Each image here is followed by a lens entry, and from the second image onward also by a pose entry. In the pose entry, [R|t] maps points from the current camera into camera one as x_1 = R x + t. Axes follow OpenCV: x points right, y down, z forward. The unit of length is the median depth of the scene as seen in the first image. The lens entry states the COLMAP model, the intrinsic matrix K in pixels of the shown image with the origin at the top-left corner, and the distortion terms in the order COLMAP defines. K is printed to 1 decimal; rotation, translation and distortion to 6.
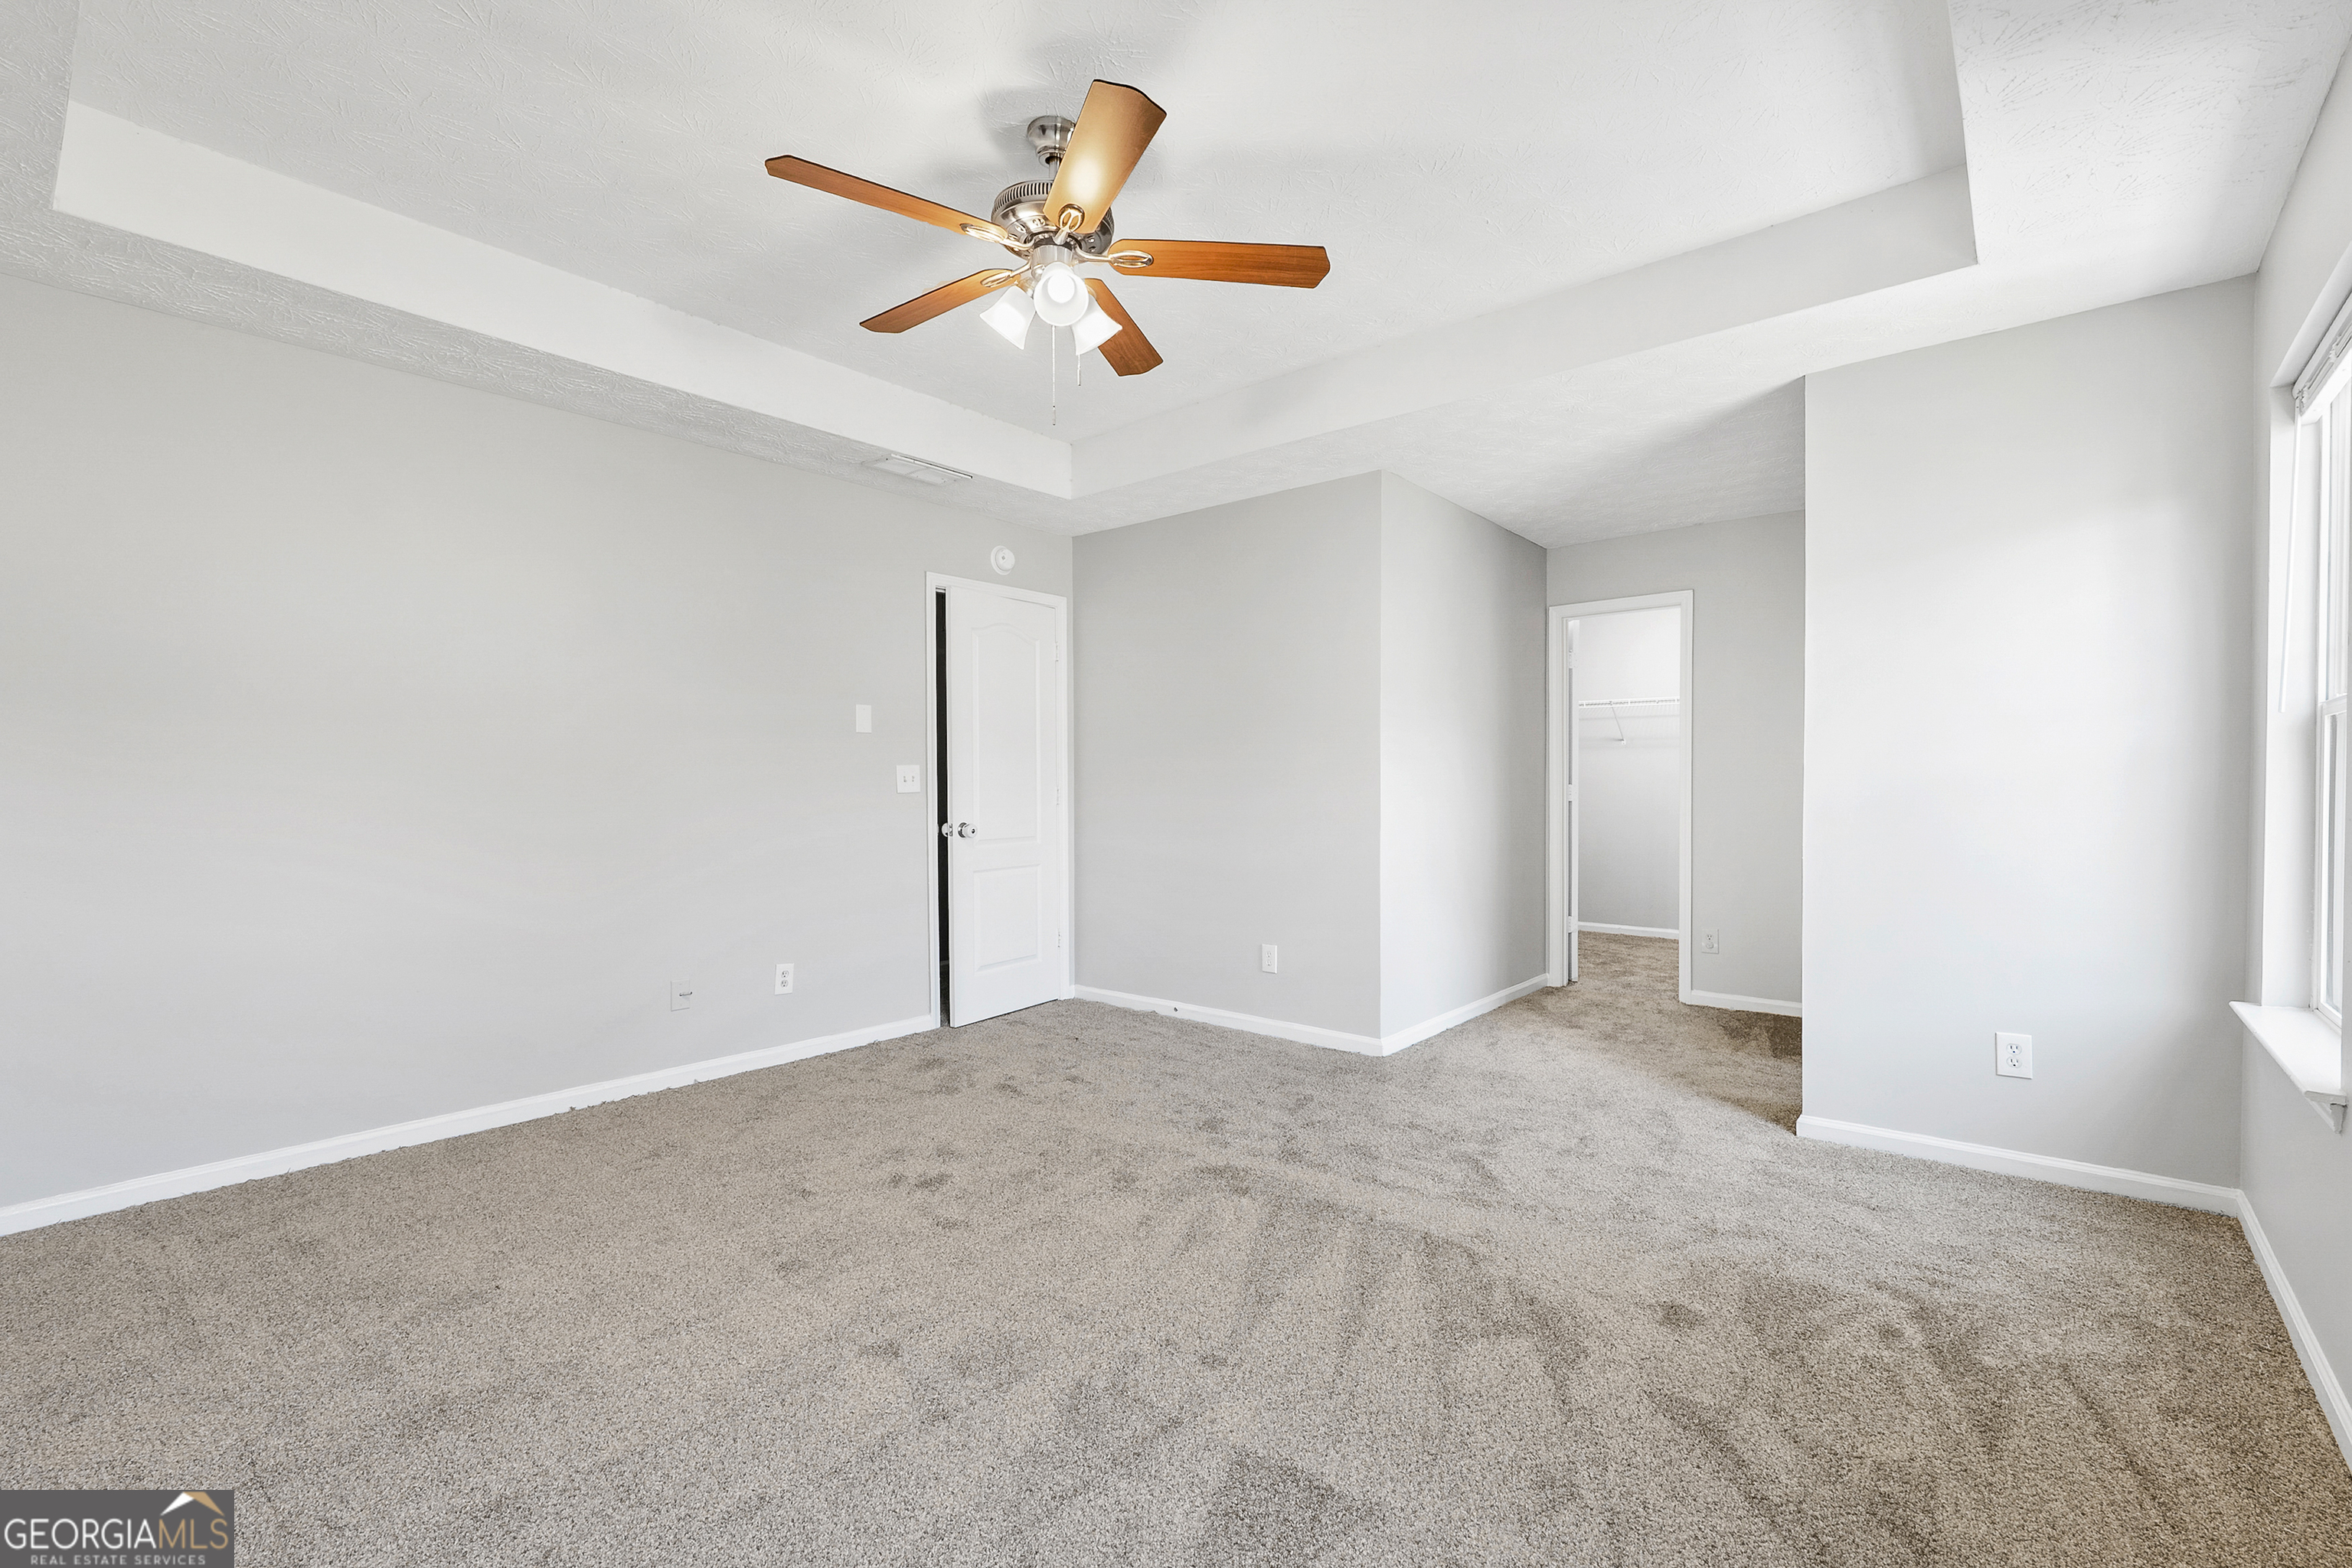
lens RADIAL K [[1036.2, 0, 1164.8], [0, 1036.2, 791.6], [0, 0, 1]] dist [-0.000378, 0.000030]
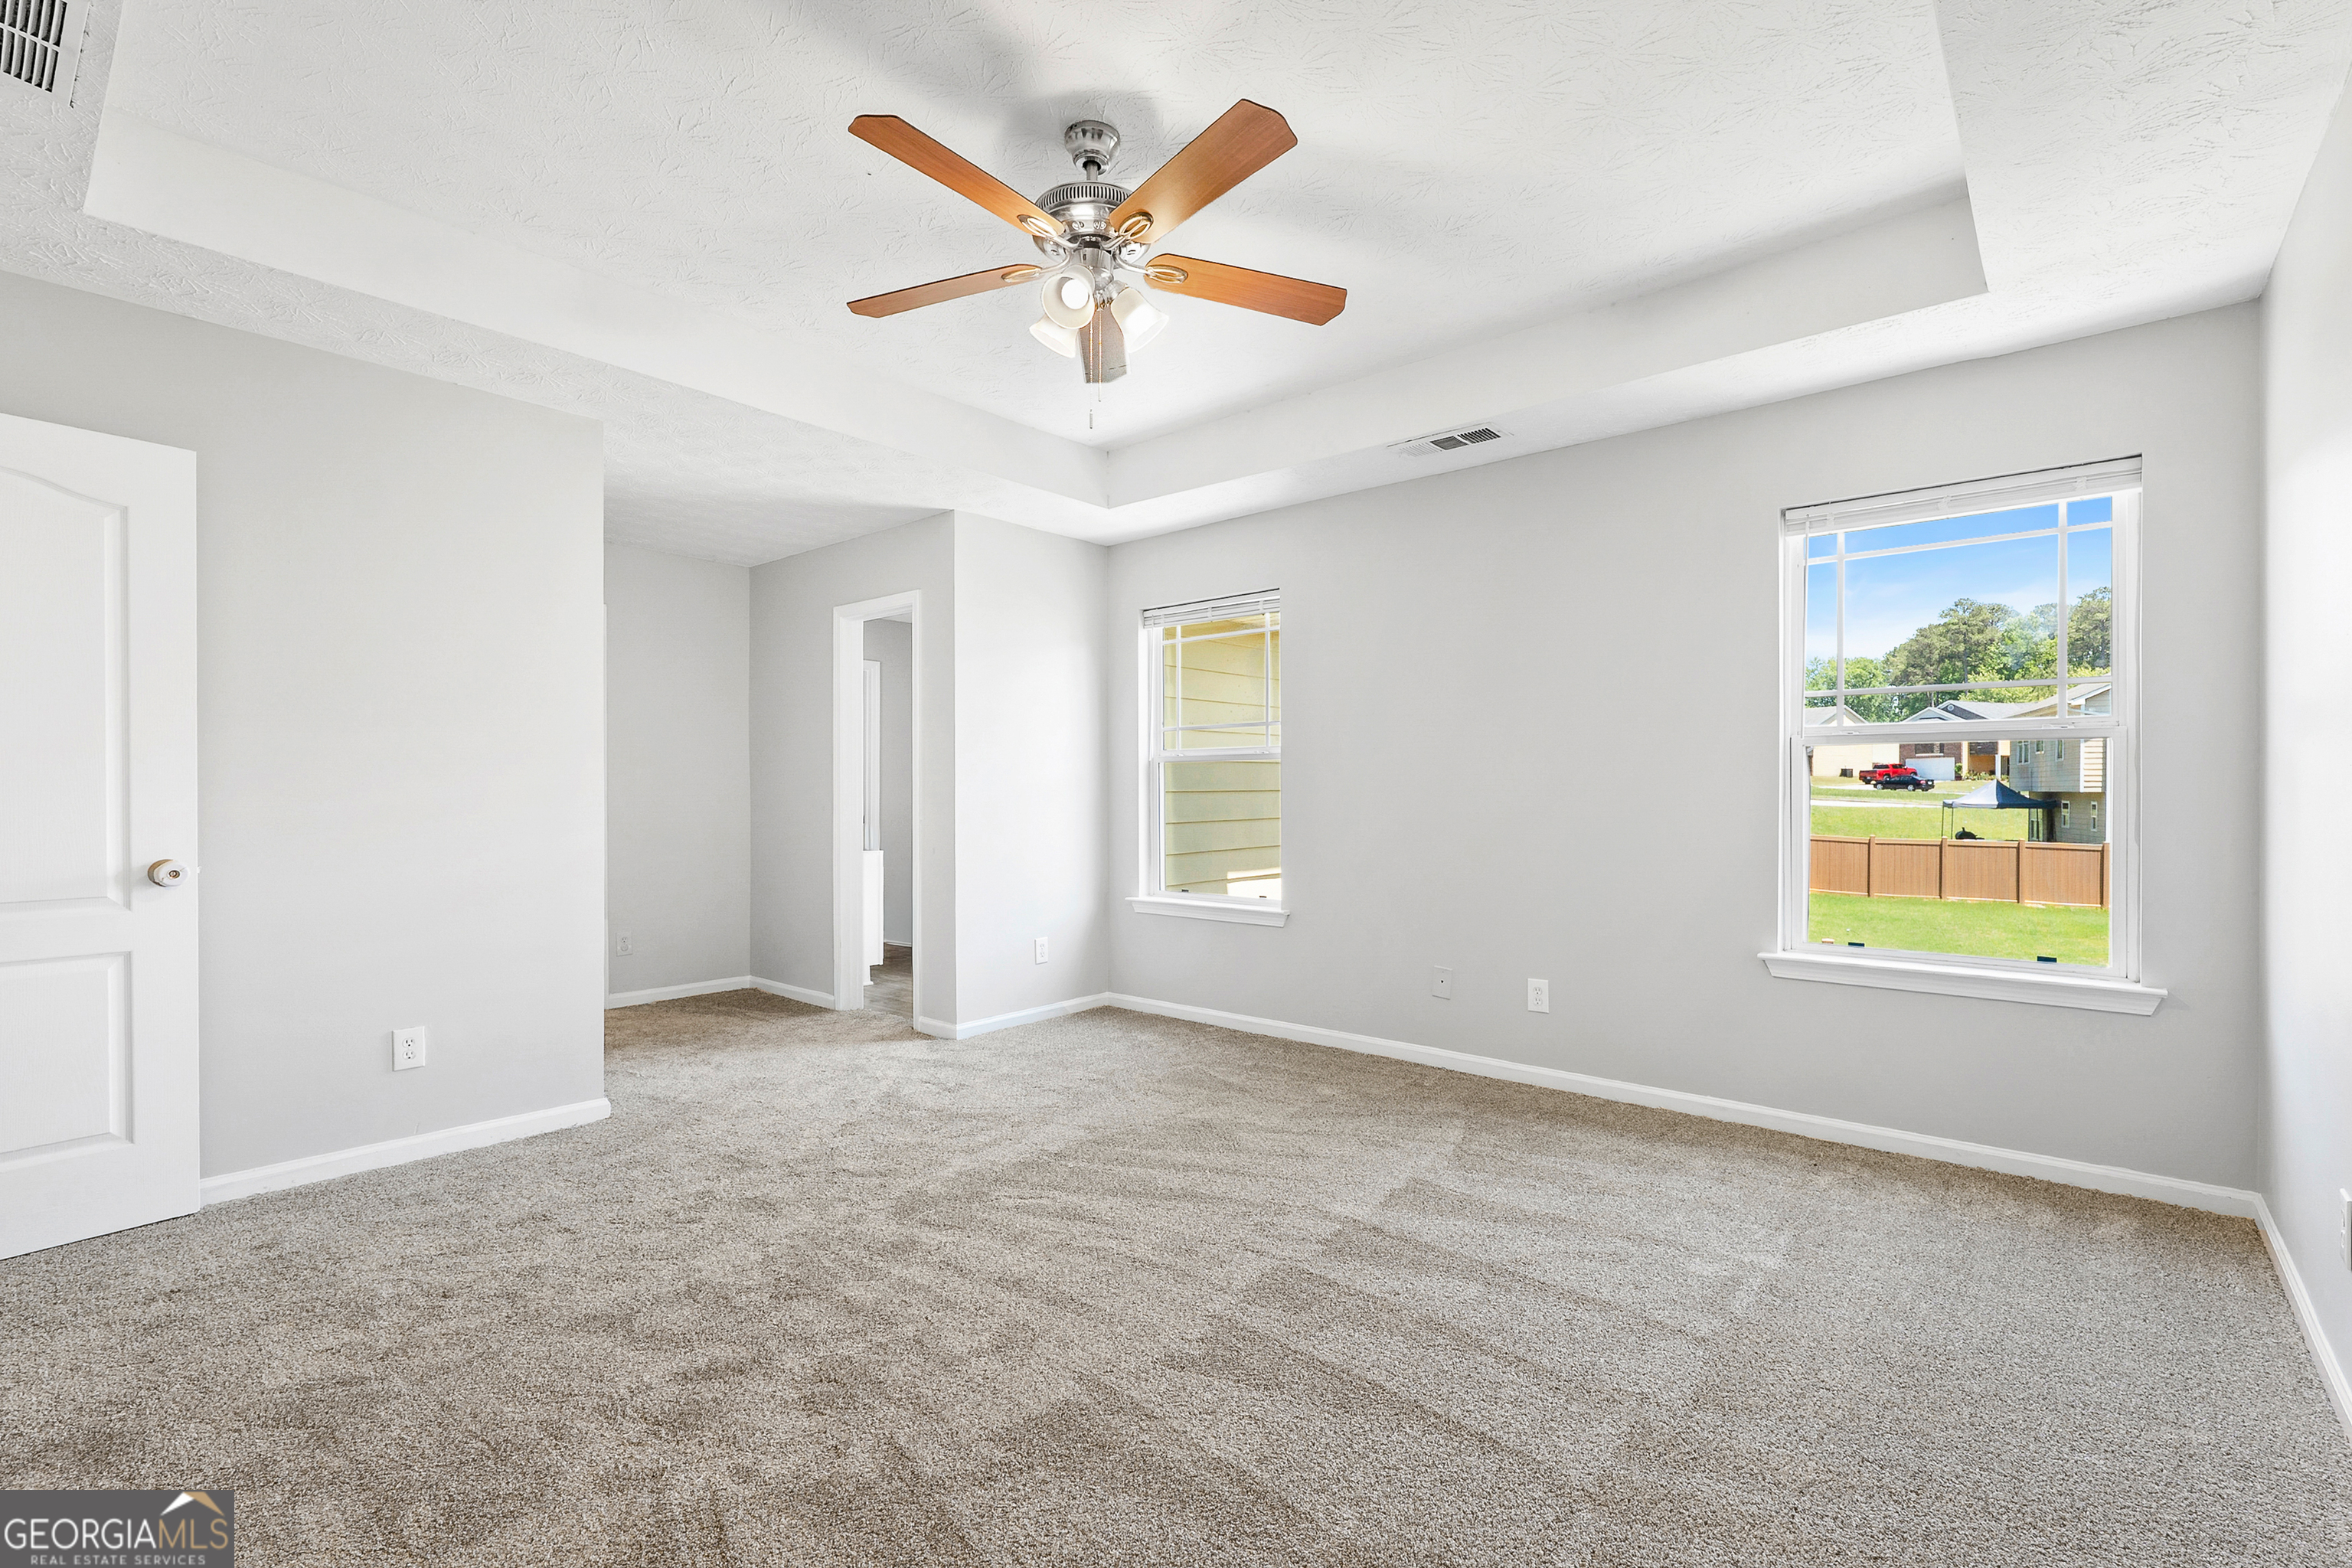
lens RADIAL K [[1036.2, 0, 1164.8], [0, 1036.2, 791.6], [0, 0, 1]] dist [-0.000378, 0.000030]
pose [[0.009570, 0.003997, 0.999946, -0.846726], [0.007494, 0.999964, -0.004069, -0.003410], [-0.999926, 0.007533, 0.009539, 0.721356]]
